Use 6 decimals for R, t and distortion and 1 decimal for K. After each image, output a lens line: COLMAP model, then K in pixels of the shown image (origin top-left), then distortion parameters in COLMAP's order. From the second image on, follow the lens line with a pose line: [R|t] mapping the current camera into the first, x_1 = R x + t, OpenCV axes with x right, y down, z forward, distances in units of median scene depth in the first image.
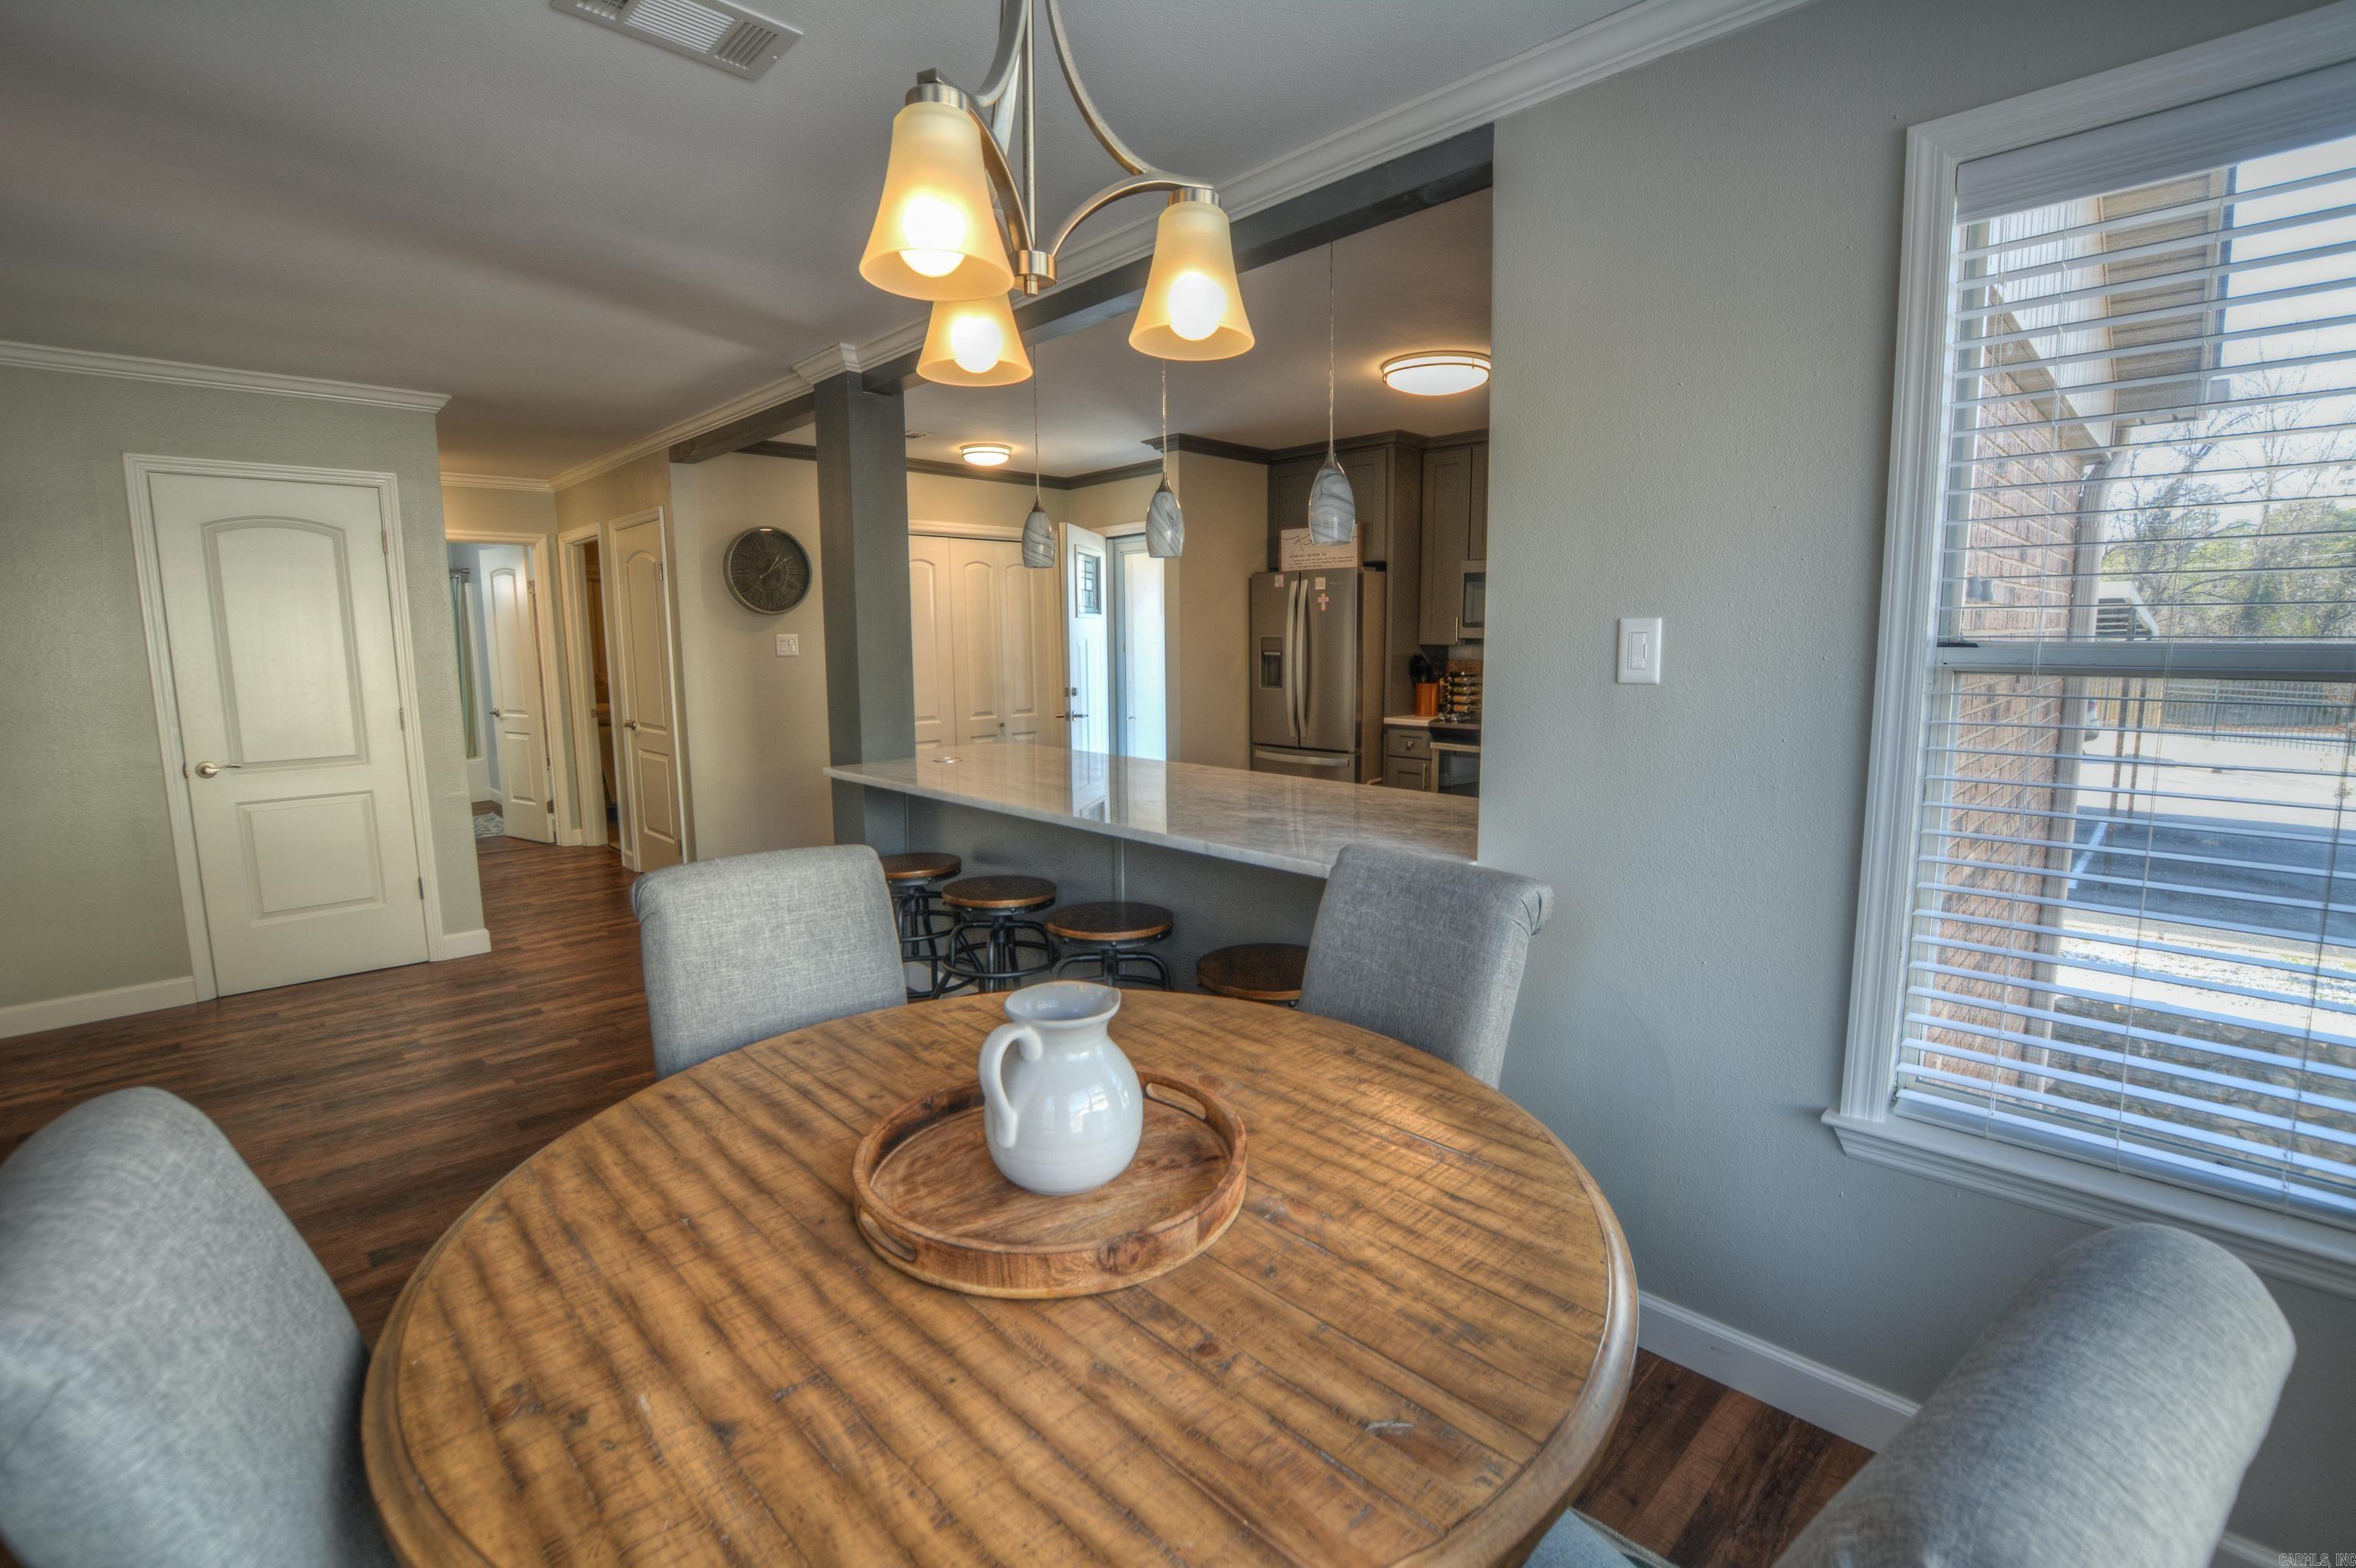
lens RADIAL K [[1042.8, 0, 1179.8], [0, 1042.8, 777.6], [0, 0, 1]] dist [-0.033362, 0.004295]
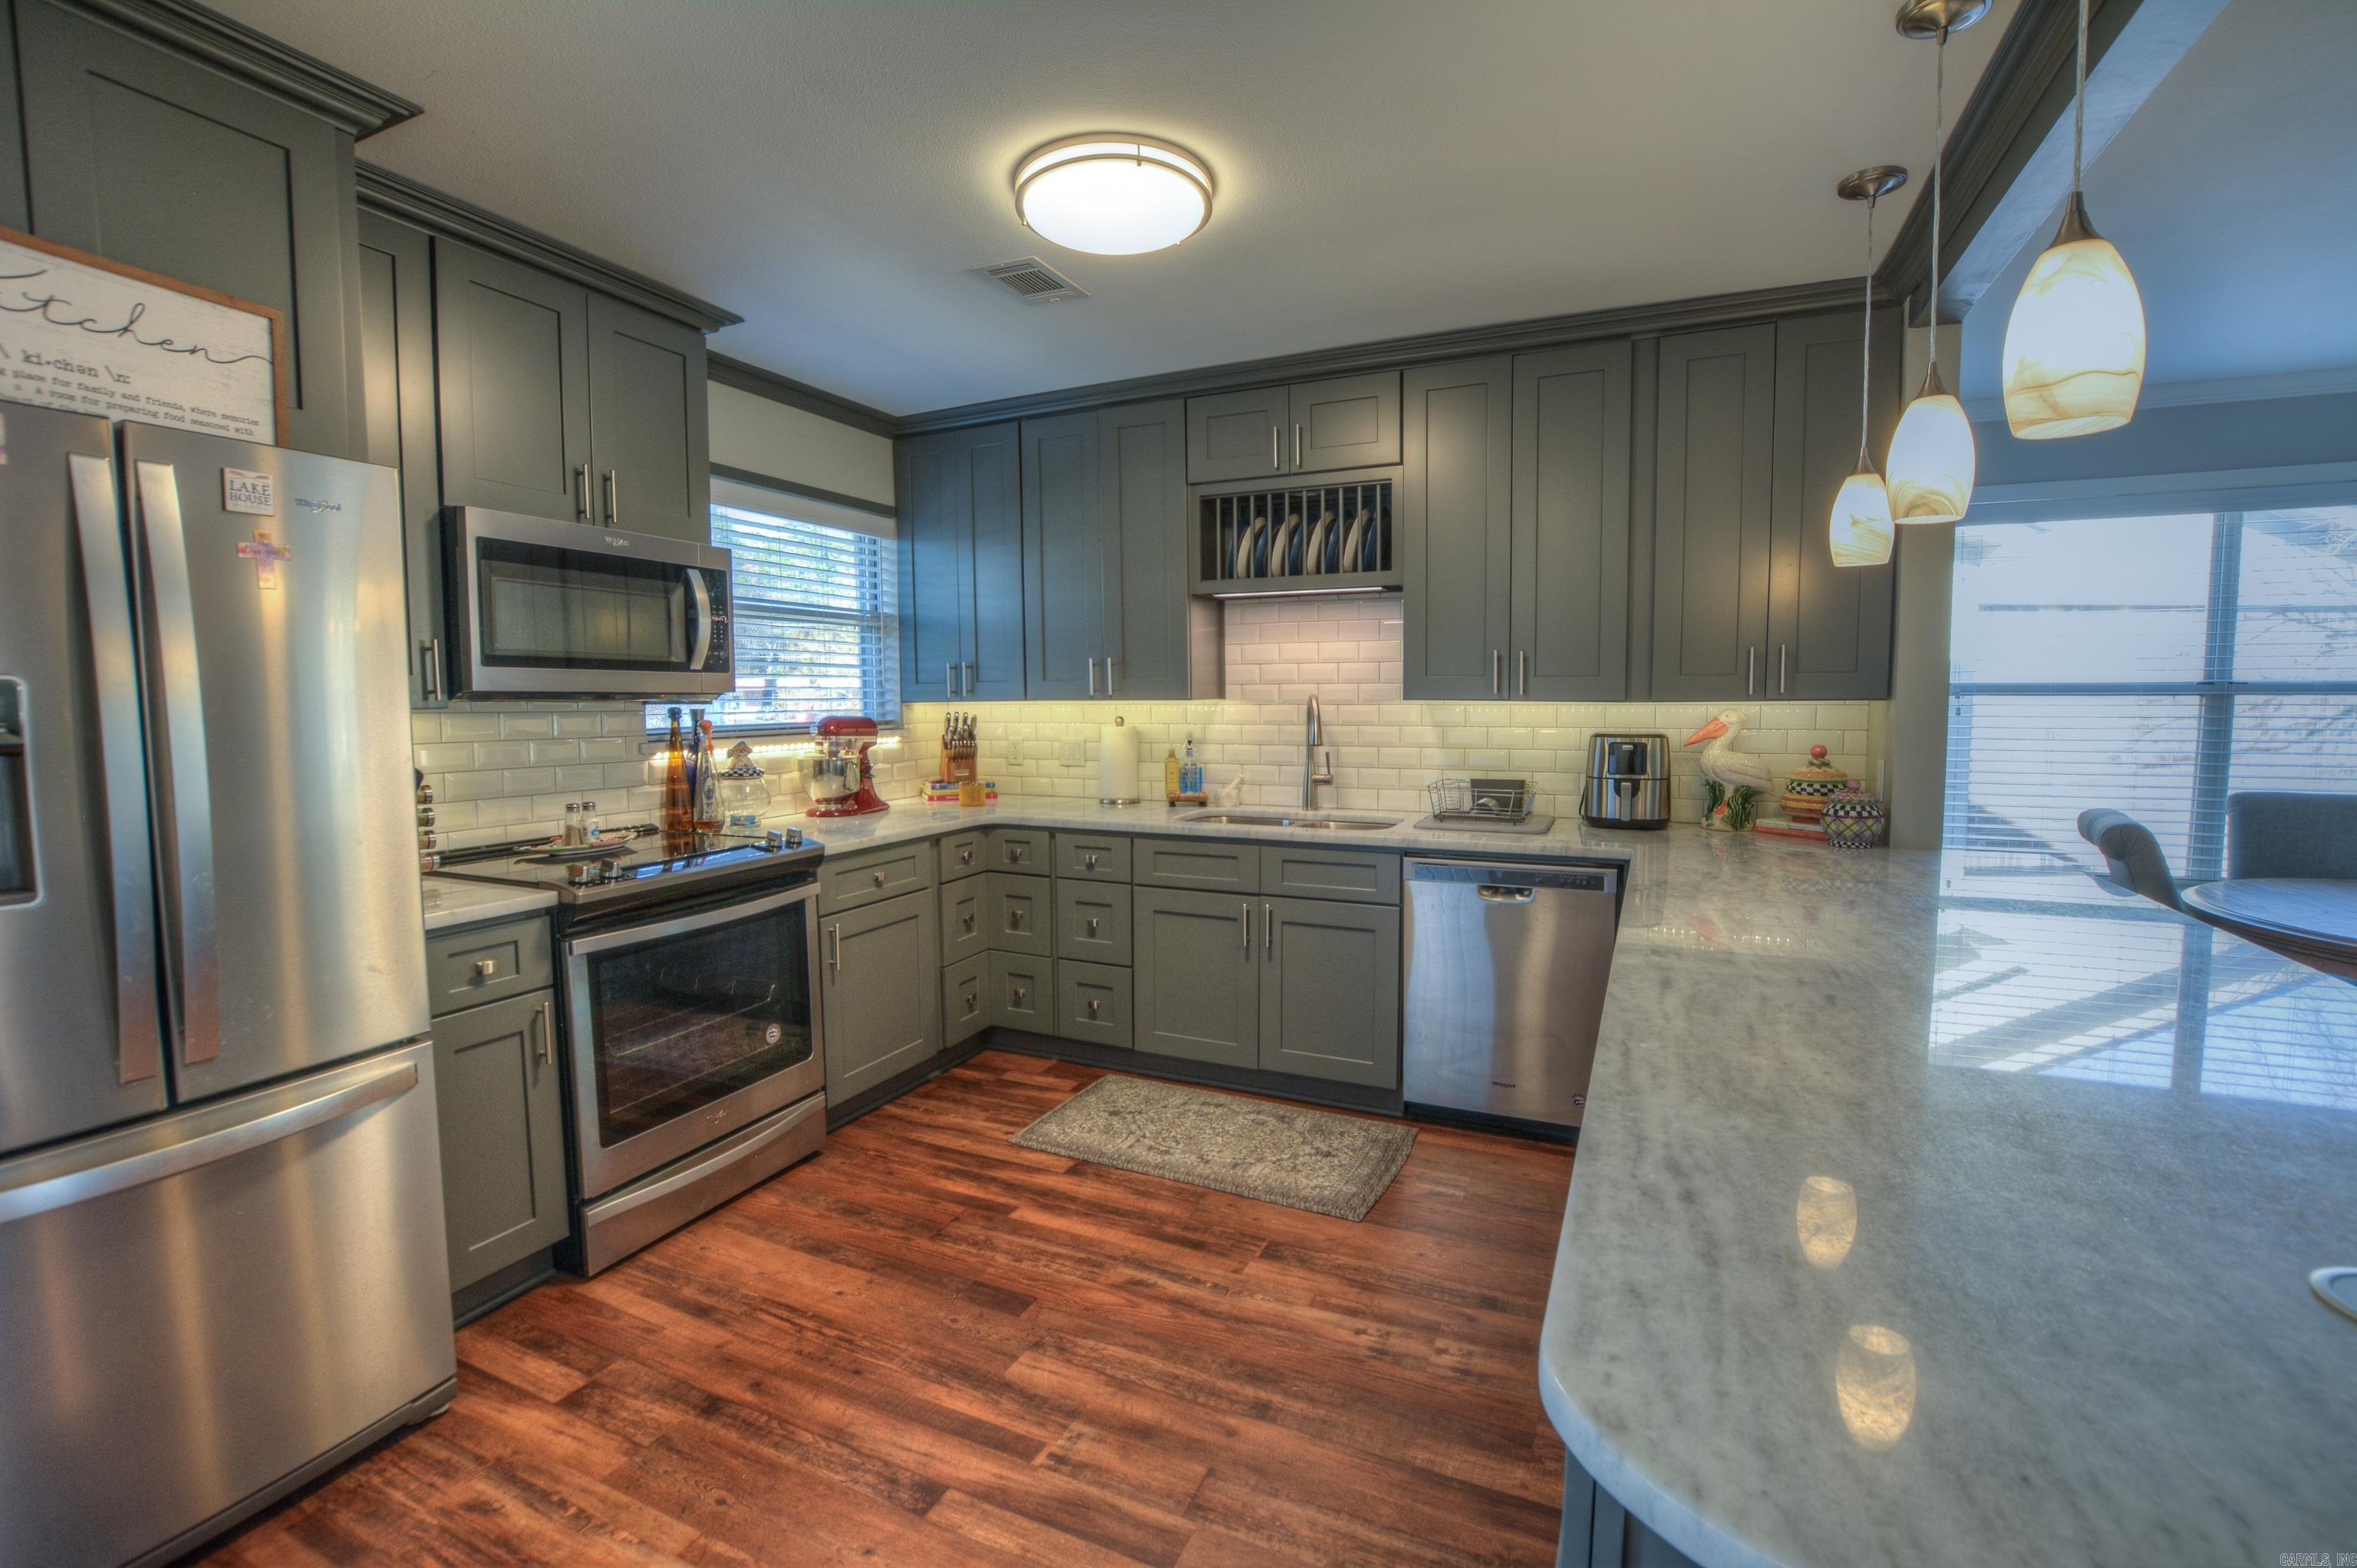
lens RADIAL K [[1043.3, 0, 1171.6], [0, 1043.3, 779.6], [0, 0, 1]] dist [-0.033362, 0.004295]
pose [[-0.352464, -0.067860, 0.933362, -0.211498], [0.134438, 0.983351, 0.122262, -0.110538], [-0.926118, 0.168572, -0.337473, 0.873133]]
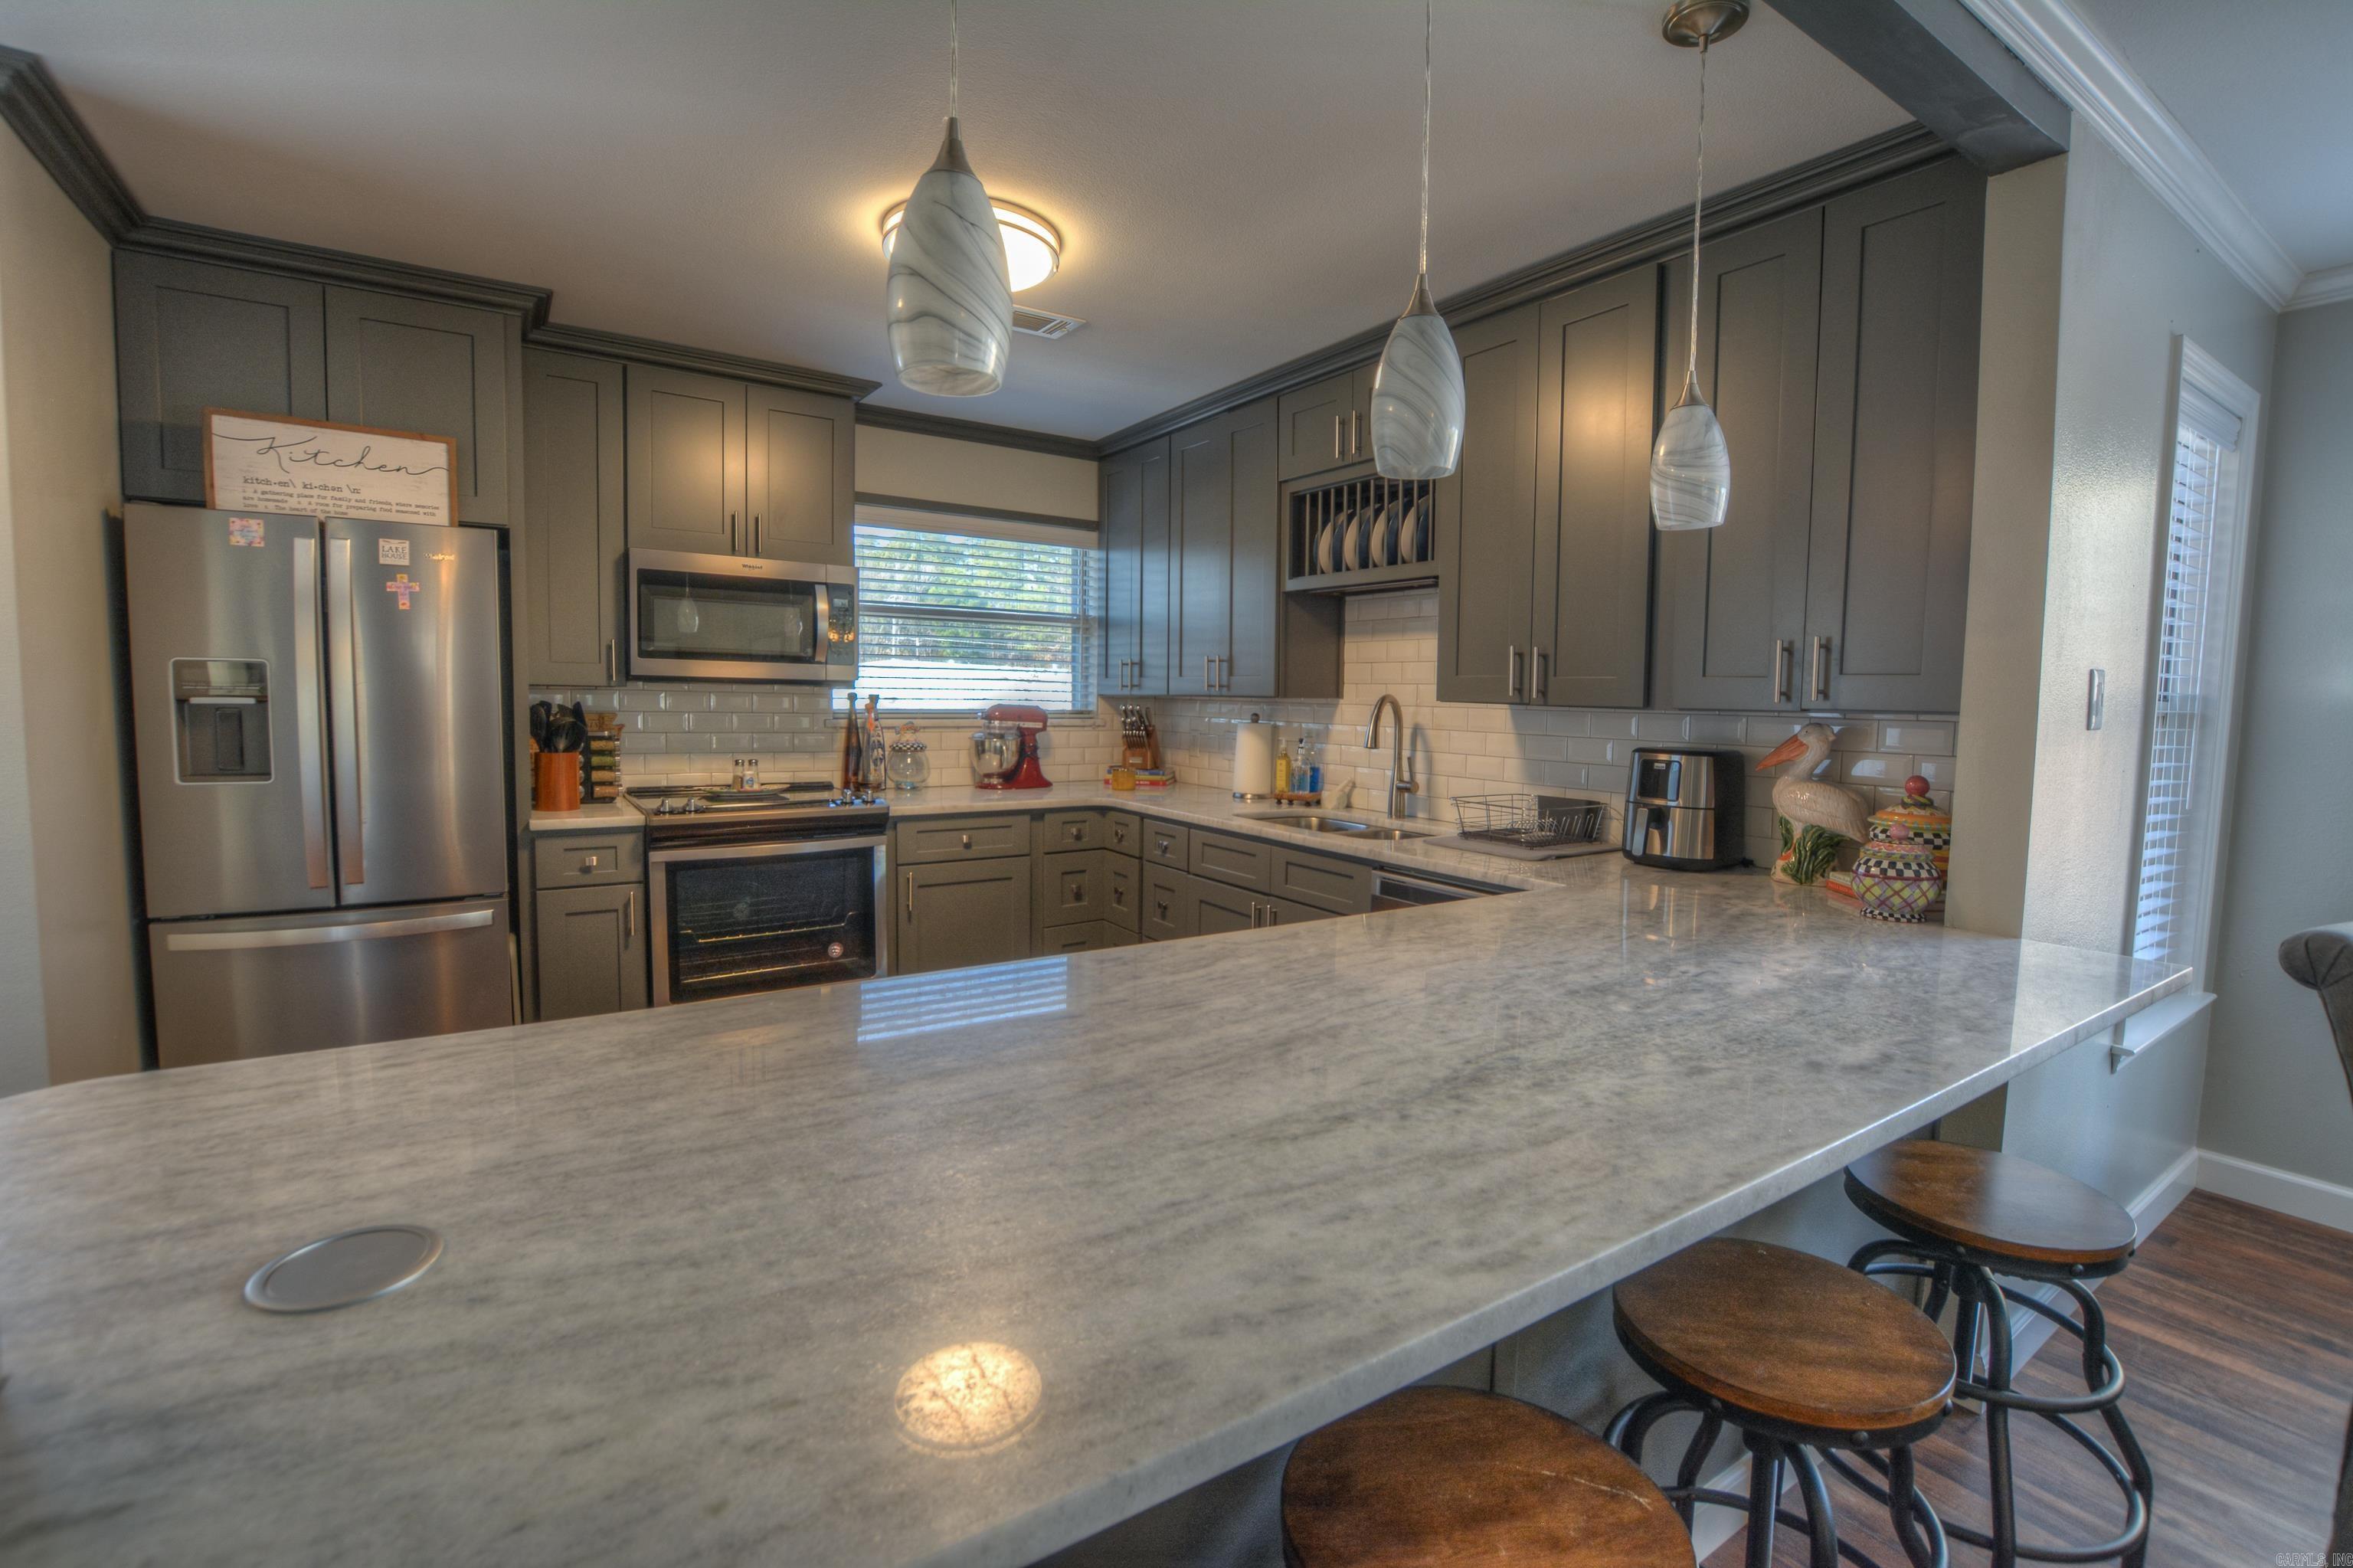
lens RADIAL K [[1041.6, 0, 1170.1], [0, 1041.6, 776.6], [0, 0, 1]] dist [-0.033362, 0.004295]
pose [[0.193690, -0.068072, 0.978698, -0.256632], [0.114042, 0.992389, 0.046454, -0.067058], [-0.974412, 0.102615, 0.199979, 0.573913]]
